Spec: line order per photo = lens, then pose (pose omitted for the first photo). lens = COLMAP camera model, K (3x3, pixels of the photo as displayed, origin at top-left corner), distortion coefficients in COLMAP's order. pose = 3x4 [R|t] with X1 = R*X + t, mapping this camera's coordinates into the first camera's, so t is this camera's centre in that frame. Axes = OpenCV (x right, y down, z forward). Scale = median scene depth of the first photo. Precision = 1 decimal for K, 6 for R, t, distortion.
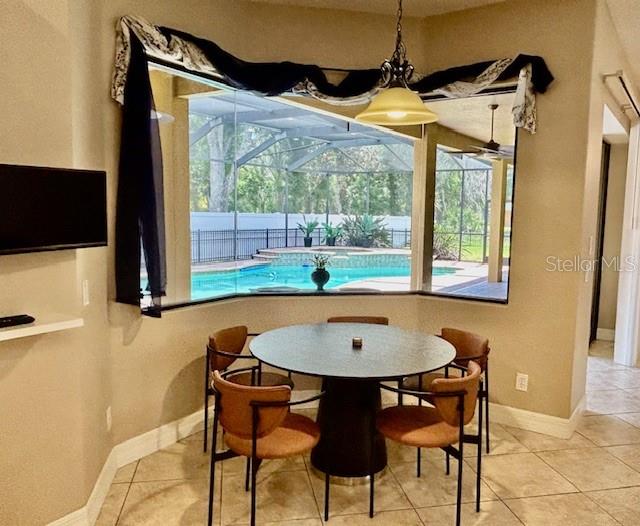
lens RADIAL K [[547.8, 0, 324.6], [0, 547.8, 265.6], [0, 0, 1]] dist [-0.016118, -0.020358]
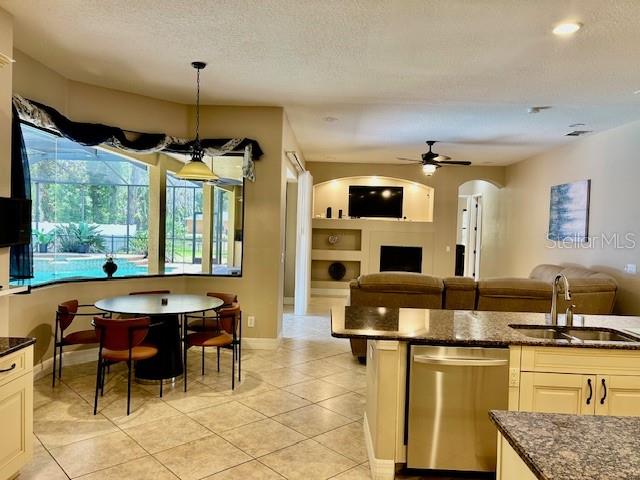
lens RADIAL K [[476.6, 0, 321.6], [0, 476.6, 241.4], [0, 0, 1]] dist [0.000517, 0.003229]
pose [[0.846831, -0.006258, 0.531825, -0.258316], [0.035786, 0.998335, -0.045235, 0.033316], [-0.530657, 0.057338, 0.845645, -0.430454]]
